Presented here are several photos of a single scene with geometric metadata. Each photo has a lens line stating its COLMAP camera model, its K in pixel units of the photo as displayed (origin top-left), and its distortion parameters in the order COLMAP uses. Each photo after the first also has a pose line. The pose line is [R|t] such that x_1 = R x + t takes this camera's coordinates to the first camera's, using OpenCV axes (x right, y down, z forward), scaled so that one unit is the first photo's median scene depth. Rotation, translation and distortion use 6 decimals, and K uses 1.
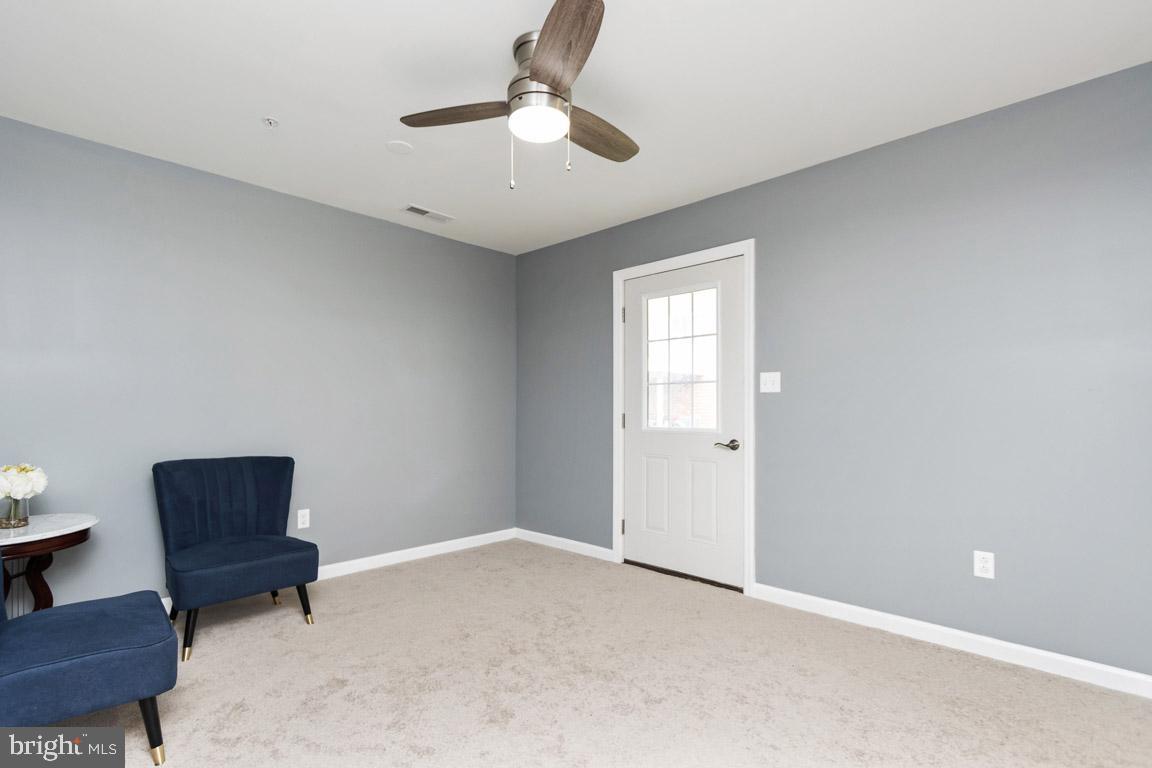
lens RADIAL K [[540.5, 0, 568.5], [0, 540.5, 392.2], [0, 0, 1]] dist [0.015731, 0.000463]
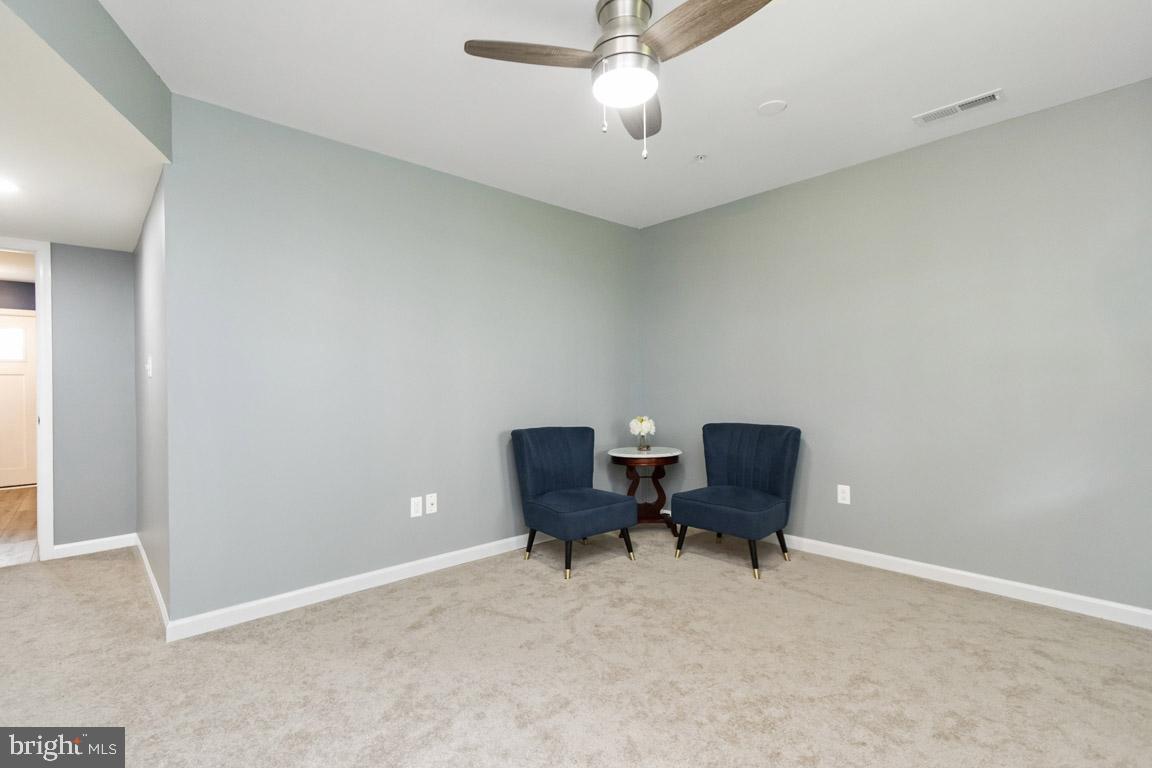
lens RADIAL K [[540.5, 0, 568.5], [0, 540.5, 392.2], [0, 0, 1]] dist [0.015731, 0.000463]
pose [[-0.051649, 0.018141, -0.998501, 0.728503], [0.041729, 0.999001, 0.015992, 0.011465], [0.997793, -0.040841, -0.052355, 0.768580]]
